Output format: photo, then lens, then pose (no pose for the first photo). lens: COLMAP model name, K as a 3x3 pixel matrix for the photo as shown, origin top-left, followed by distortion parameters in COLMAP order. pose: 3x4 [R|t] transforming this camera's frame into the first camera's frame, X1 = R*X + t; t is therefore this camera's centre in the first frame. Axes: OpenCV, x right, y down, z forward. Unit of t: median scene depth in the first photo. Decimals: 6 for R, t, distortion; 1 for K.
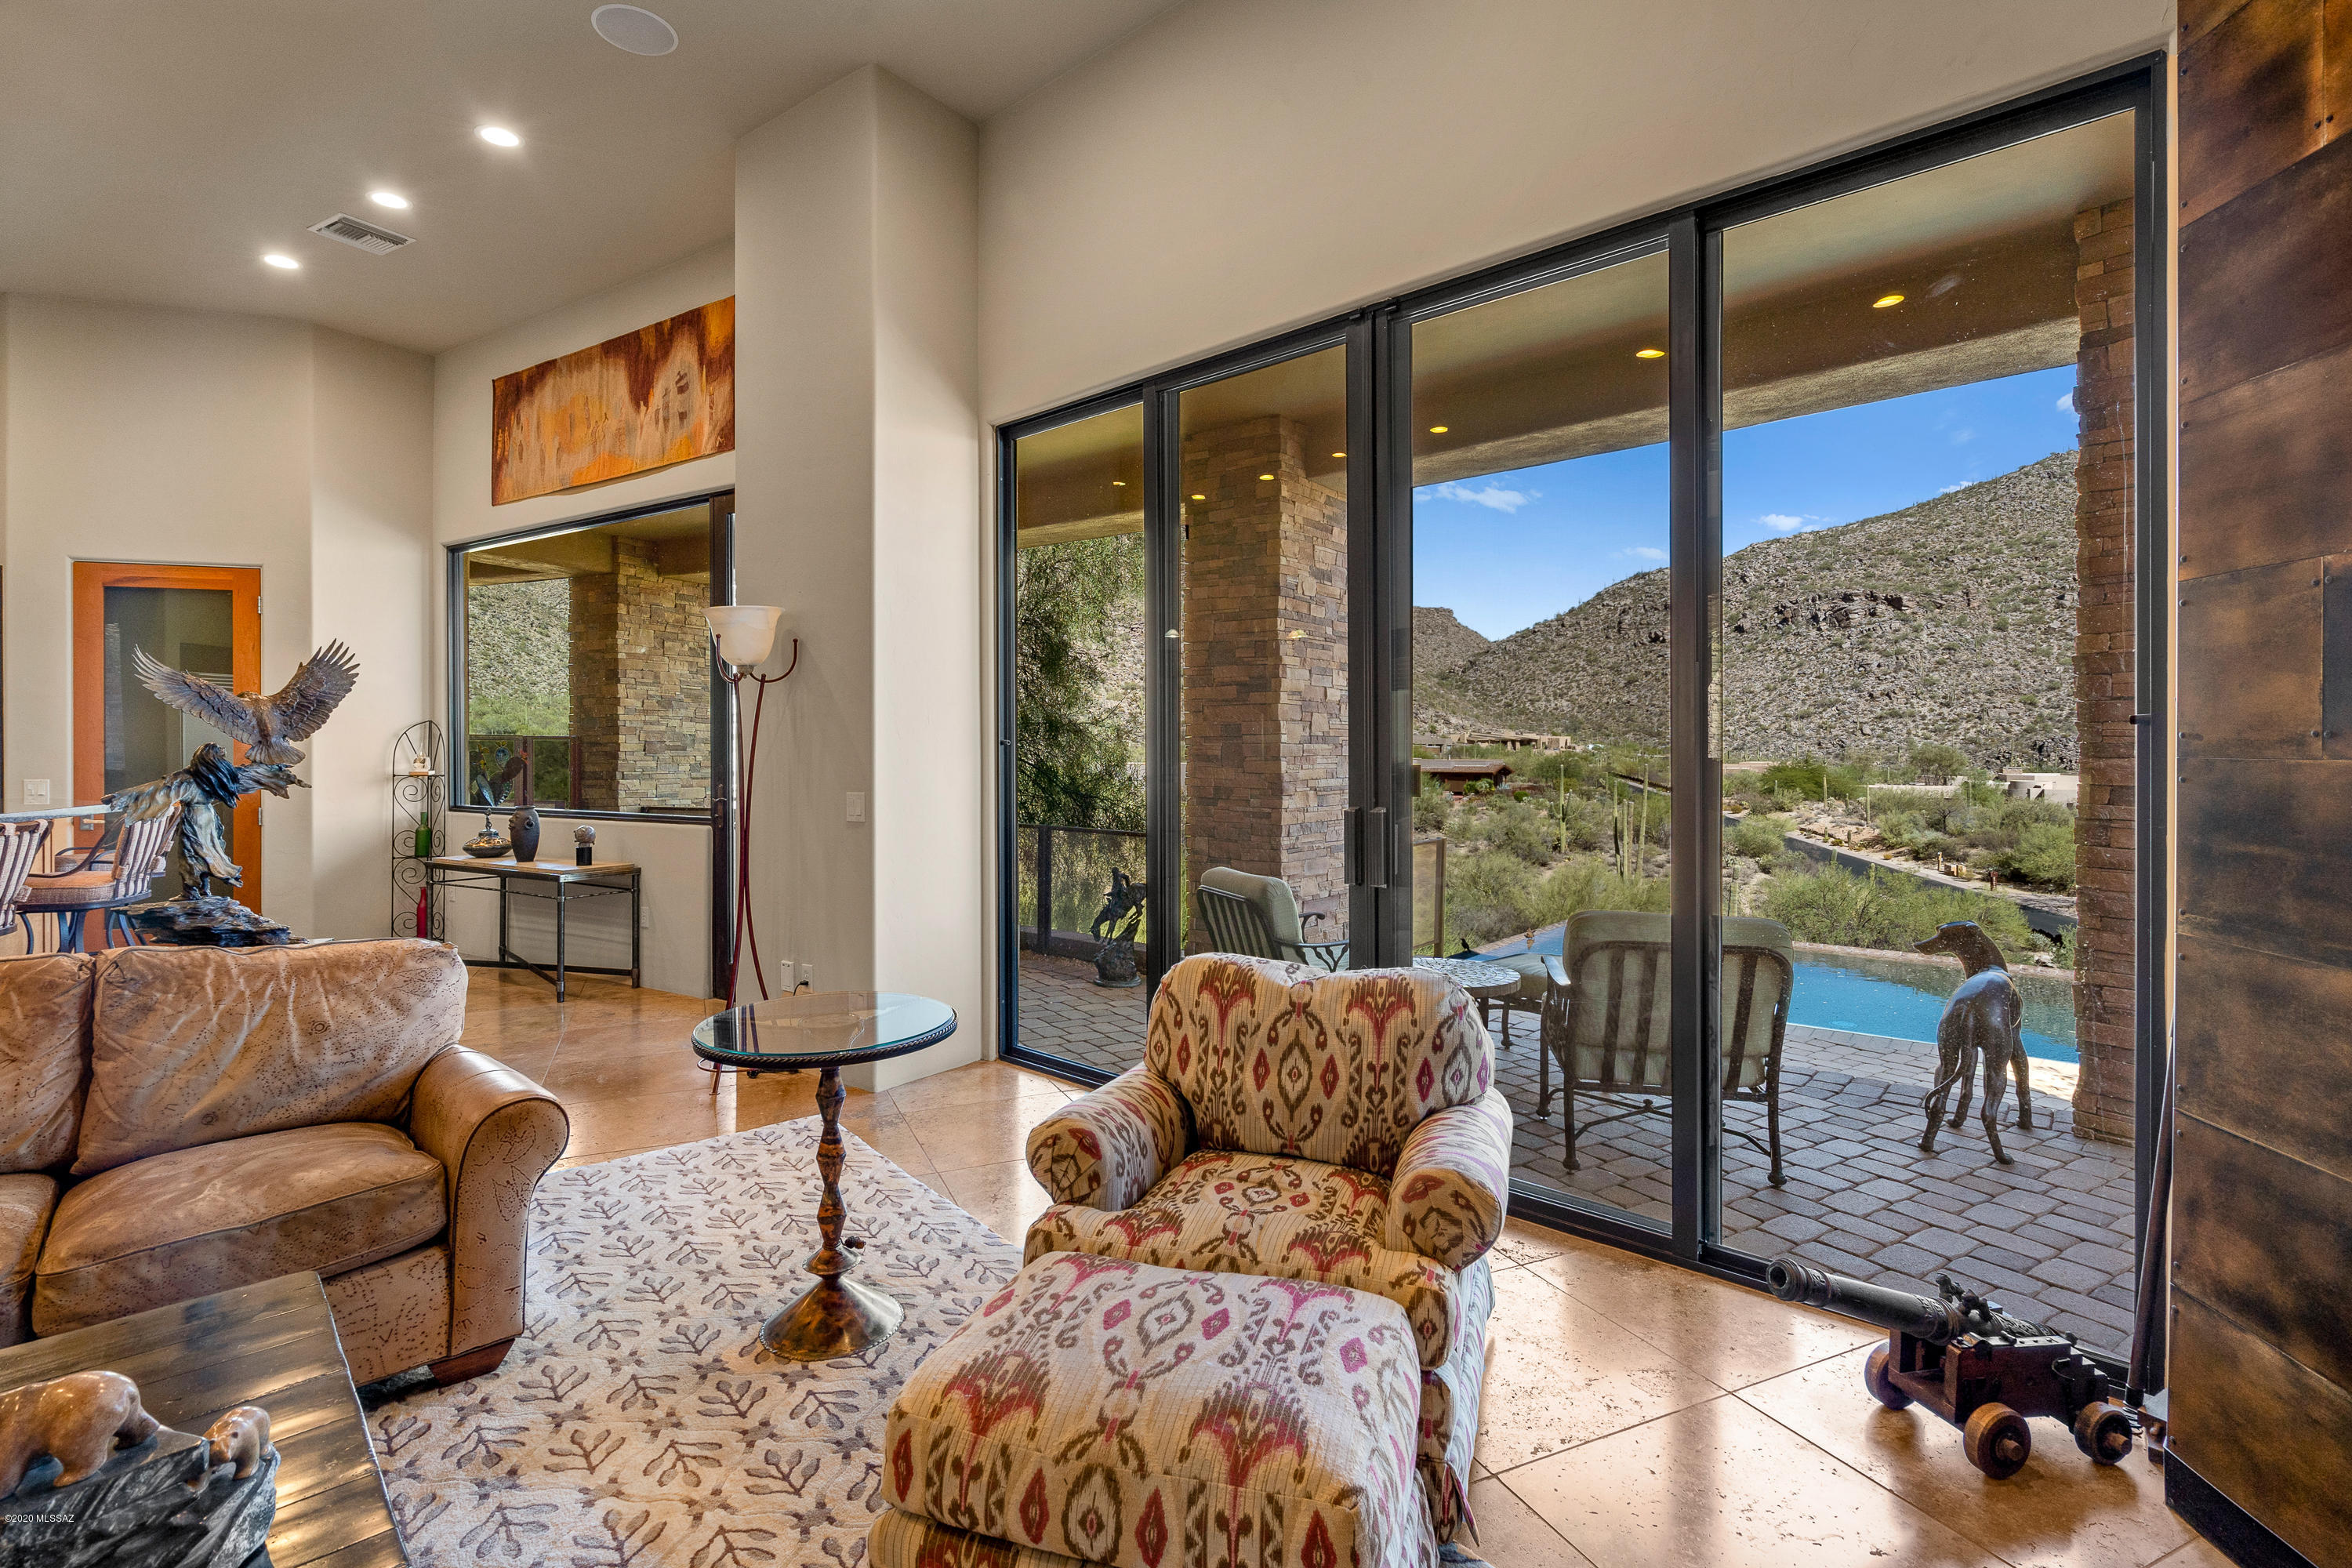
lens RADIAL K [[1091.8, 0, 1180.1], [0, 1091.8, 754.2], [0, 0, 1]] dist [0.001448, 0.000778]
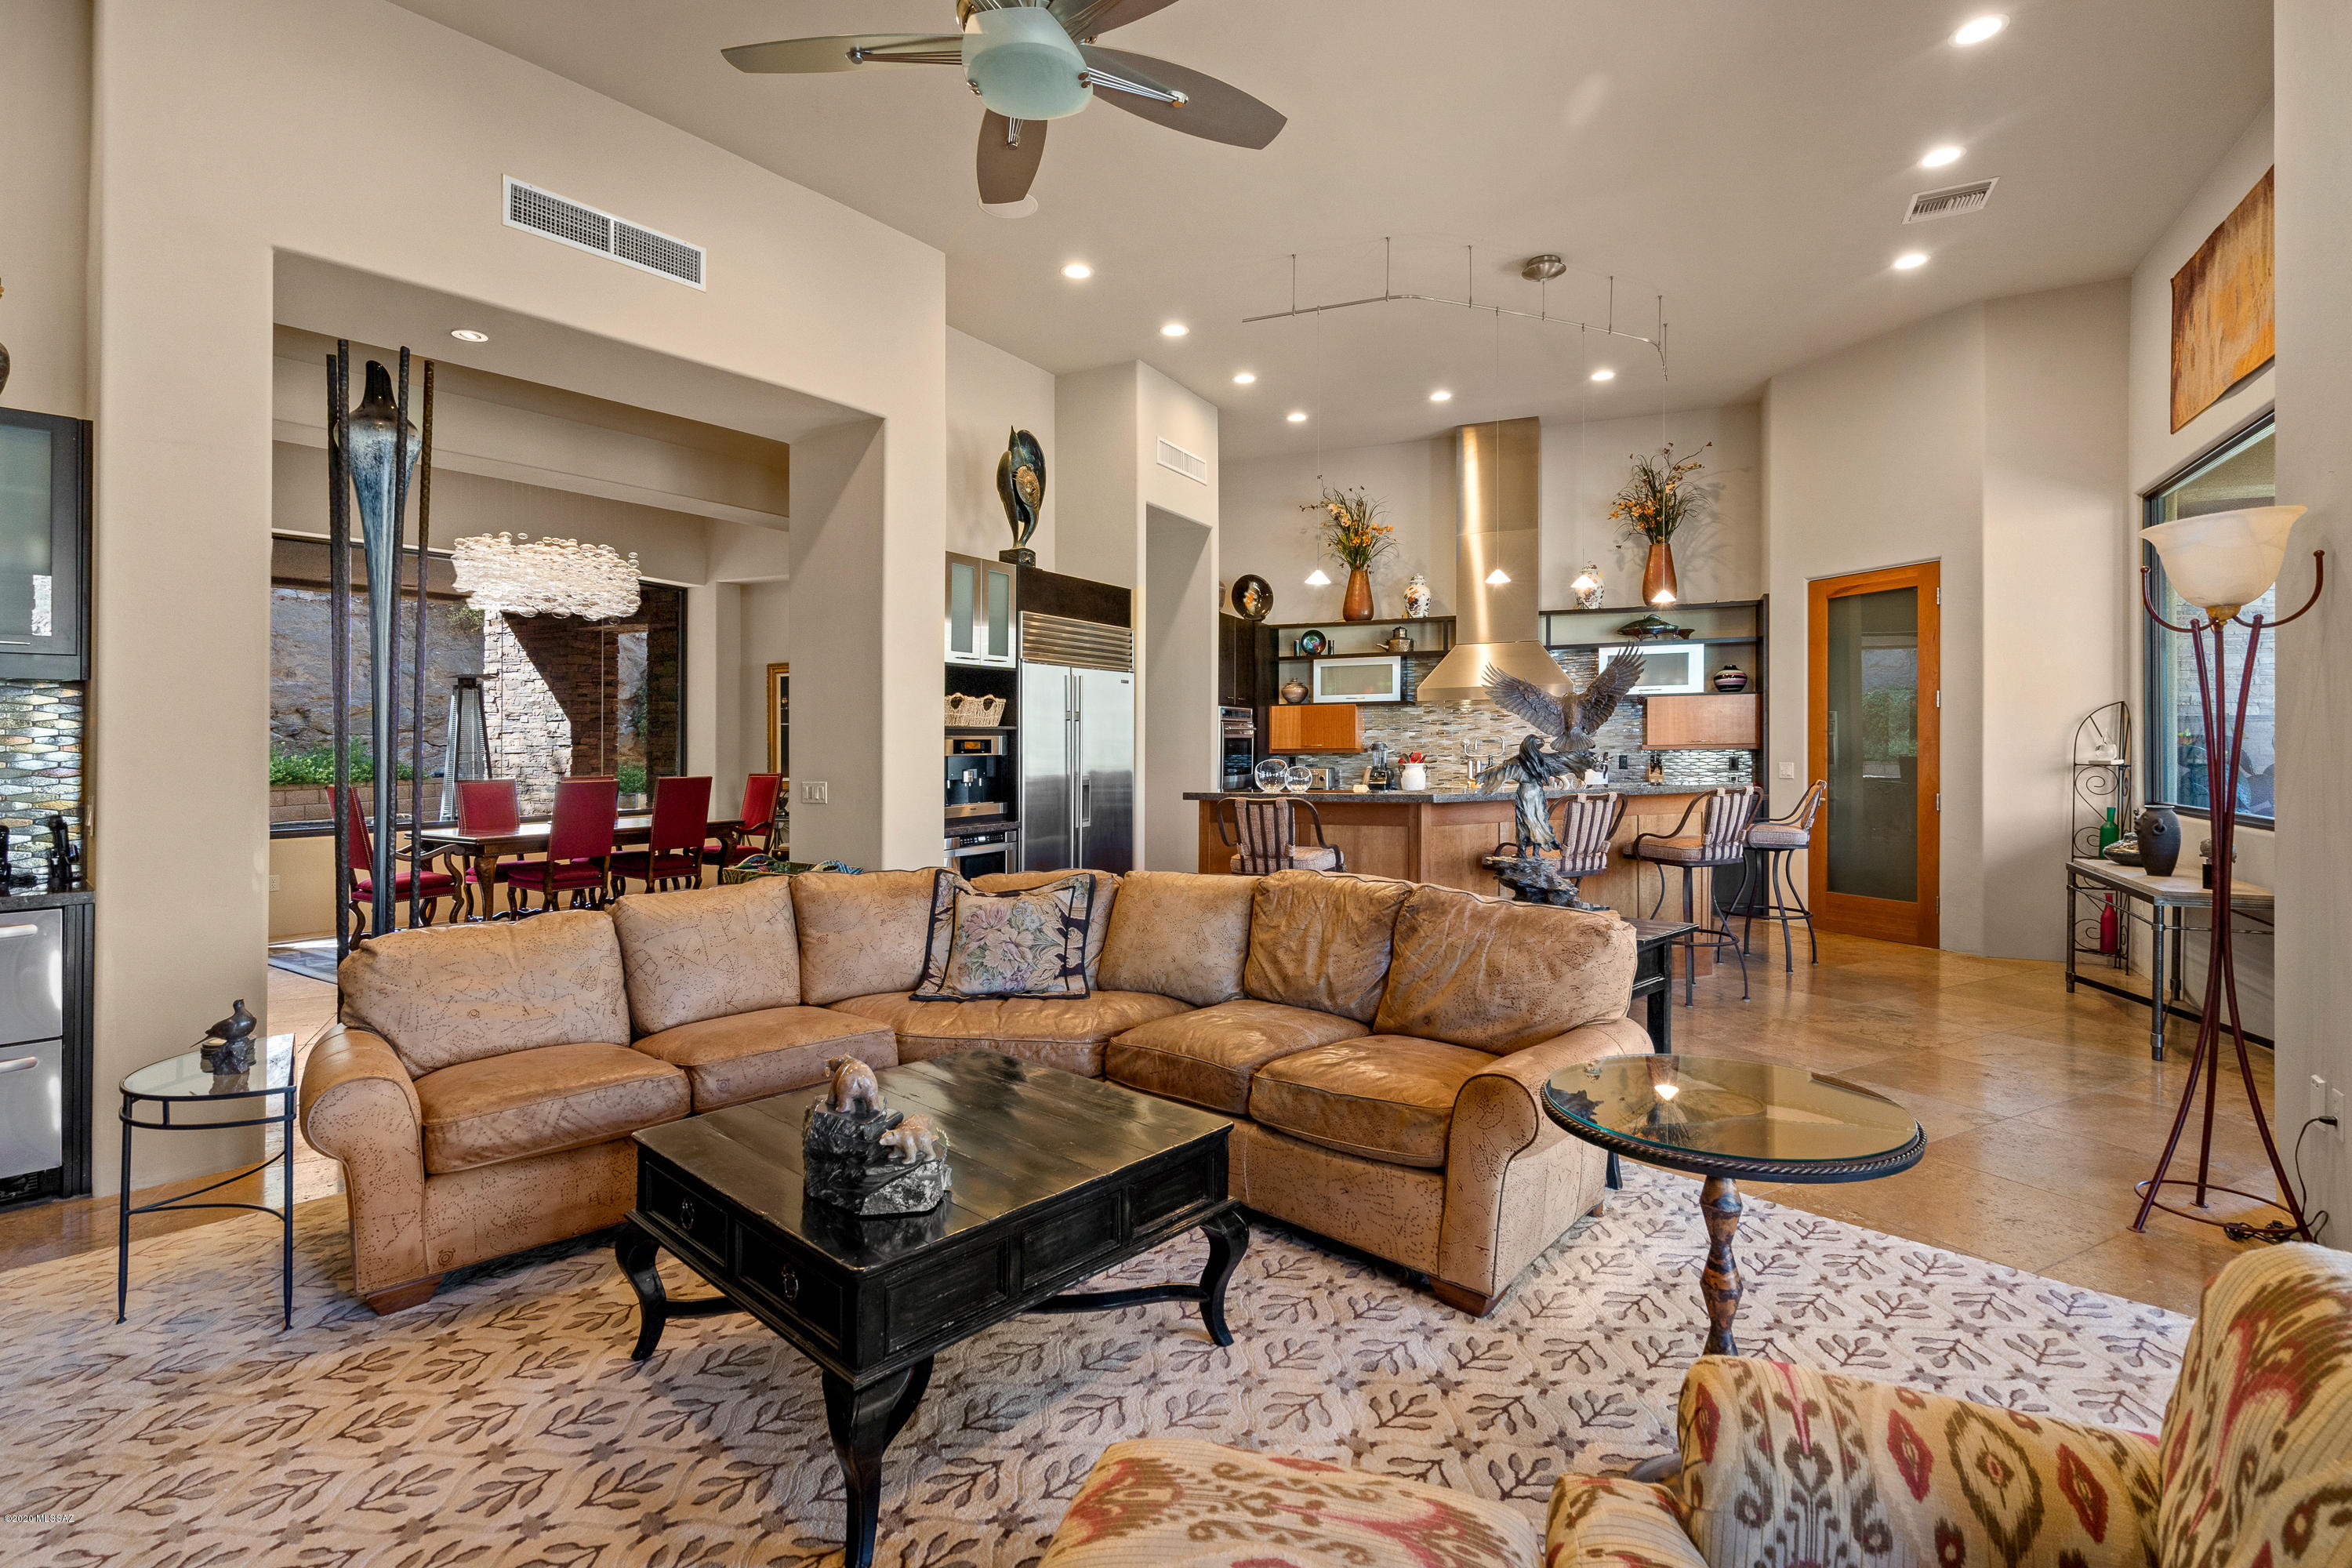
lens RADIAL K [[1091.8, 0, 1146.4], [0, 1091.8, 733.8], [0, 0, 1]] dist [0.001448, 0.000778]
pose [[0.057834, -0.010547, -0.998271, 0.342559], [0.005062, 0.999934, -0.010271, -0.000455], [0.998313, -0.004459, 0.057883, 0.487881]]
